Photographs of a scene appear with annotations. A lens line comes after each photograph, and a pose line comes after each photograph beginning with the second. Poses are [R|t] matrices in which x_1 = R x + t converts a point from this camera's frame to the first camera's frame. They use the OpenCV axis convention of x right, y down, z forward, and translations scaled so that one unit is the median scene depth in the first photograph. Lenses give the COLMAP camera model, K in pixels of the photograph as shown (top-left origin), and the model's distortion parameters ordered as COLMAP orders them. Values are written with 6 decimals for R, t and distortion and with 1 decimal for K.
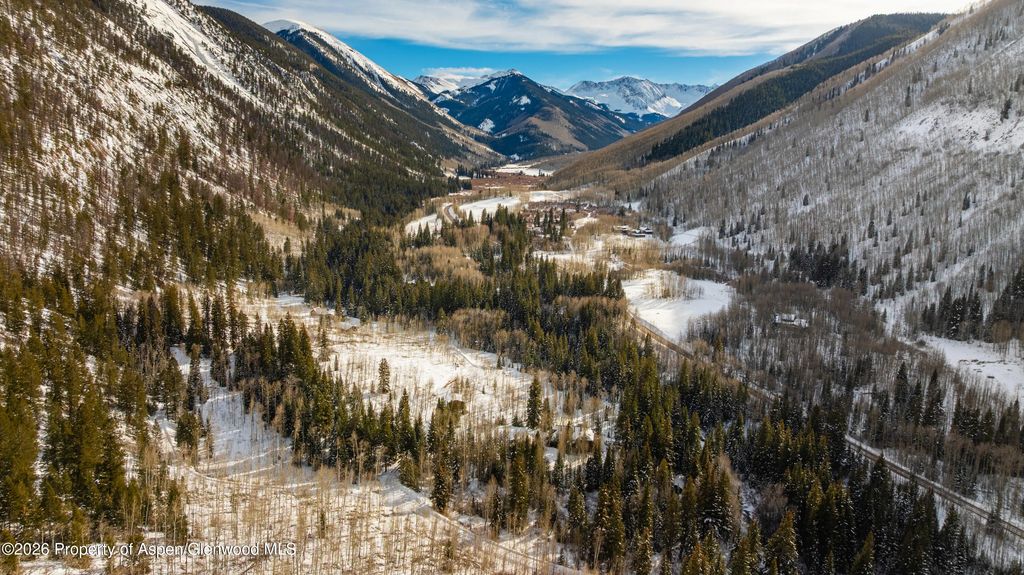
lens RADIAL K [[721.9, 0, 512.0], [0, 721.9, 287.5], [0, 0, 1]] dist [0.047094, -0.181202]
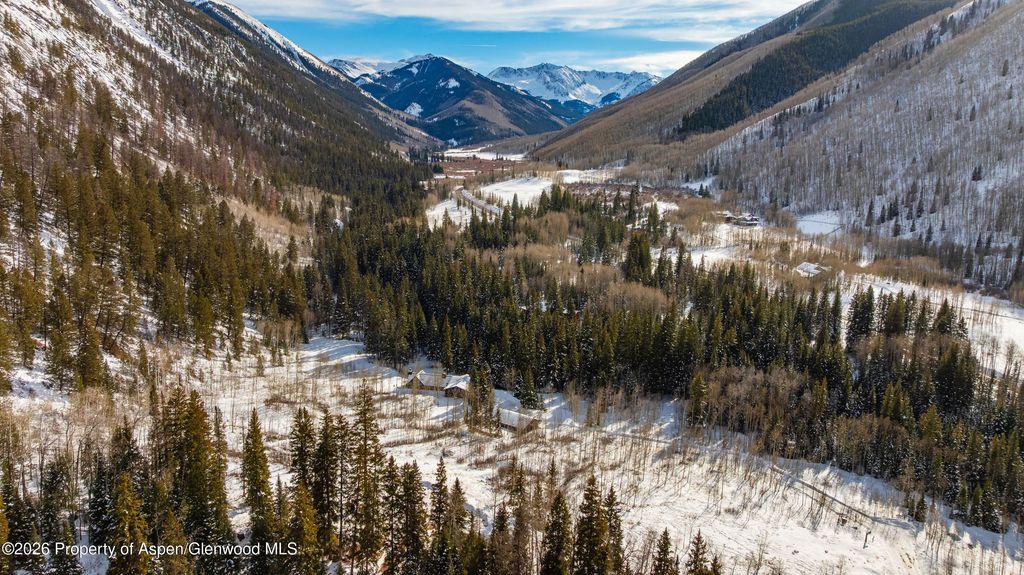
lens RADIAL K [[723.7, 0, 512.0], [0, 723.7, 287.5], [0, 0, 1]] dist [-0.016446, 0.002446]
pose [[0.992387, -0.028315, 0.119857, -0.035241], [0.026647, 0.999525, 0.015496, -0.005332], [-0.120238, -0.012184, 0.992670, 0.063176]]
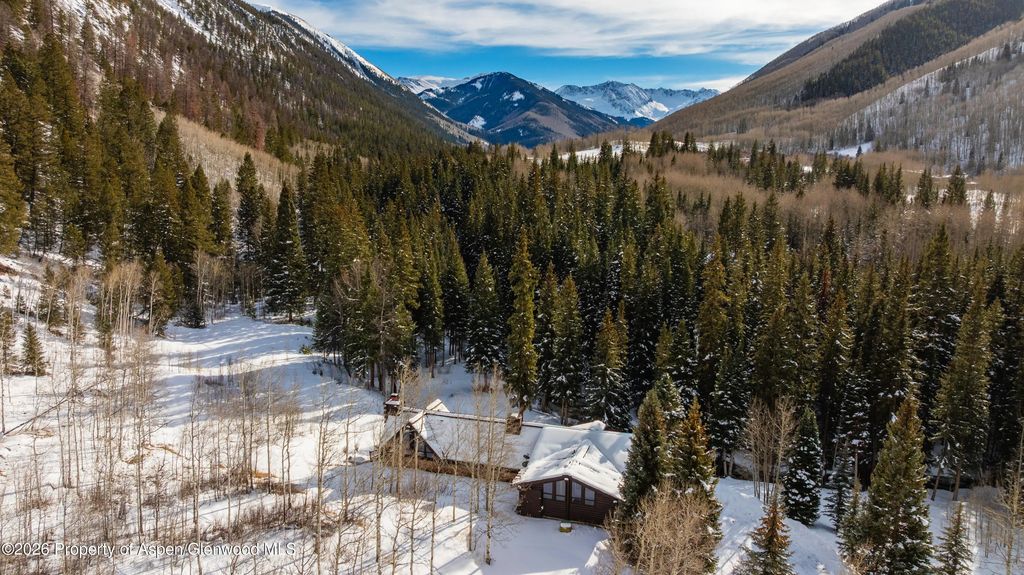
lens RADIAL K [[723.7, 0, 512.0], [0, 723.7, 287.5], [0, 0, 1]] dist [-0.016446, 0.002446]
pose [[0.999250, -0.010239, 0.037339, -0.034366], [0.010886, 0.999793, -0.017175, 0.000776], [-0.037155, 0.017568, 0.999155, 0.113588]]
